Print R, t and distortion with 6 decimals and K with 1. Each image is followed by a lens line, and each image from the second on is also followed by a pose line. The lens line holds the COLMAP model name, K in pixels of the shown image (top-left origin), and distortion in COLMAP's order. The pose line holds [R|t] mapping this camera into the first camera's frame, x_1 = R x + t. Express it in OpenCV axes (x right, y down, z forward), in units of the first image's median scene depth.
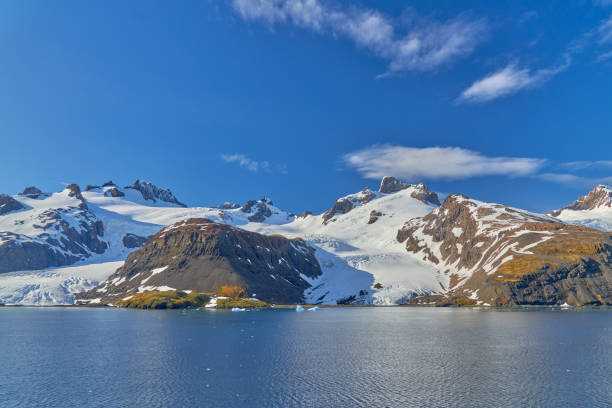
lens RADIAL K [[330.2, 0, 306.0], [0, 330.2, 204.0], [0, 0, 1]] dist [0.002557, 0.000110]
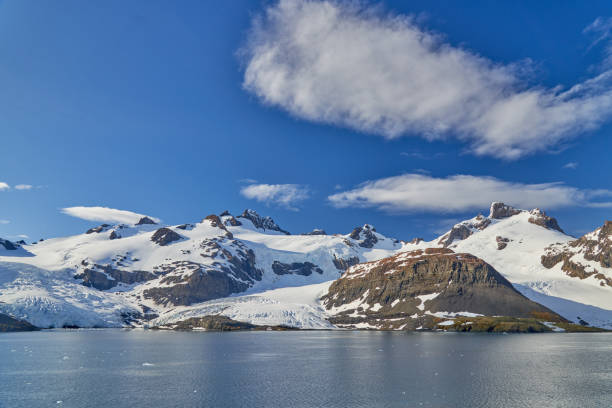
lens RADIAL K [[330.2, 0, 306.0], [0, 330.2, 204.0], [0, 0, 1]] dist [0.002557, 0.000110]
pose [[0.998666, -0.016651, -0.048883, -0.352772], [0.013138, 0.997367, -0.071324, -0.015771], [0.049942, 0.070586, 0.996255, -0.061495]]
